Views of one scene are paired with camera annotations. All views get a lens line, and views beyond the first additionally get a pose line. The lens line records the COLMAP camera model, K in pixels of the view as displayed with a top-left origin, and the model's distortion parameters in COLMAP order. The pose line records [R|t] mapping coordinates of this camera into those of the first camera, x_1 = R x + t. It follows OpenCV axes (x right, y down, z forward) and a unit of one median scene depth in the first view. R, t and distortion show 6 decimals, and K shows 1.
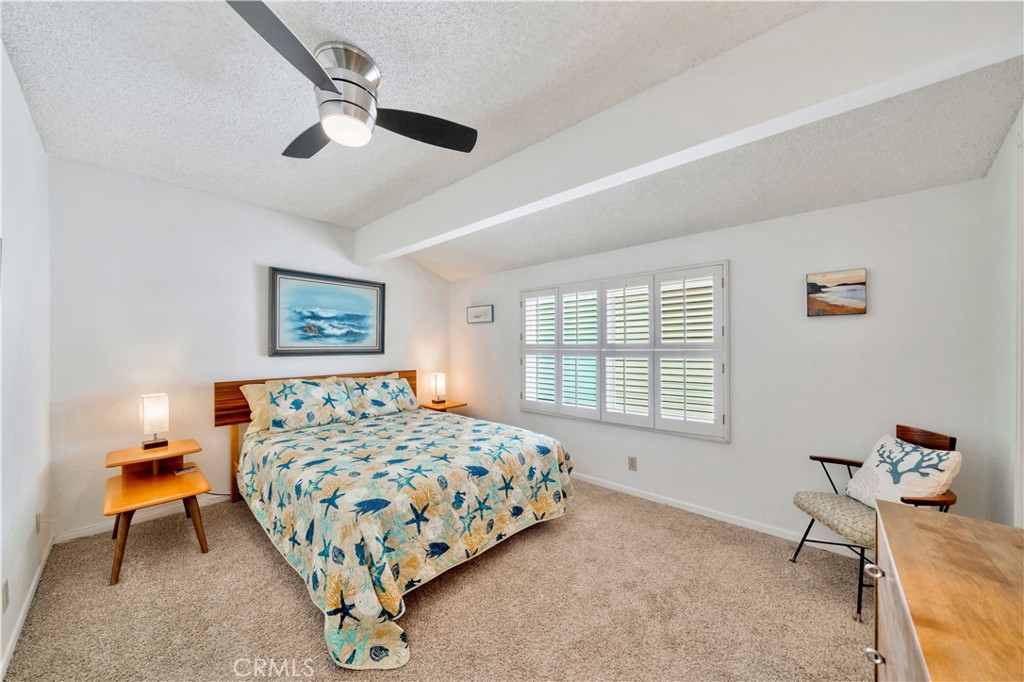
lens RADIAL K [[350.0, 0, 508.0], [0, 350.0, 341.6], [0, 0, 1]] dist [-0.002389, -0.000068]
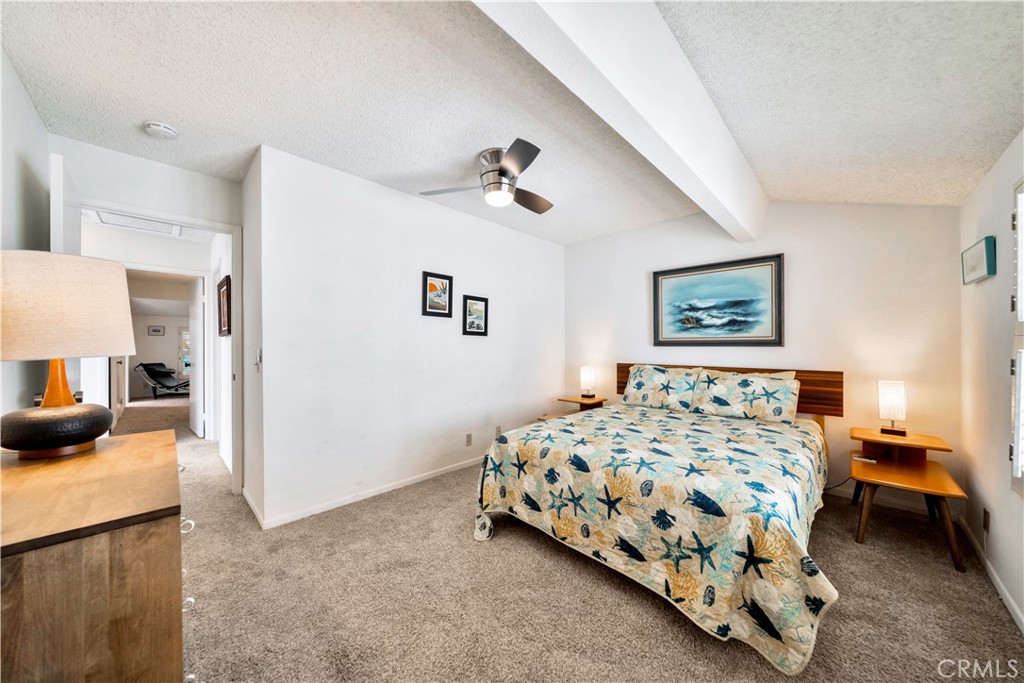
lens RADIAL K [[350.0, 0, 507.6], [0, 350.0, 346.1], [0, 0, 1]] dist [-0.002389, -0.000068]
pose [[-0.052347, 0.005451, -0.998614, 0.537039], [0.012596, 0.999909, 0.004798, 0.029588], [0.998549, -0.012328, -0.052411, 0.537503]]
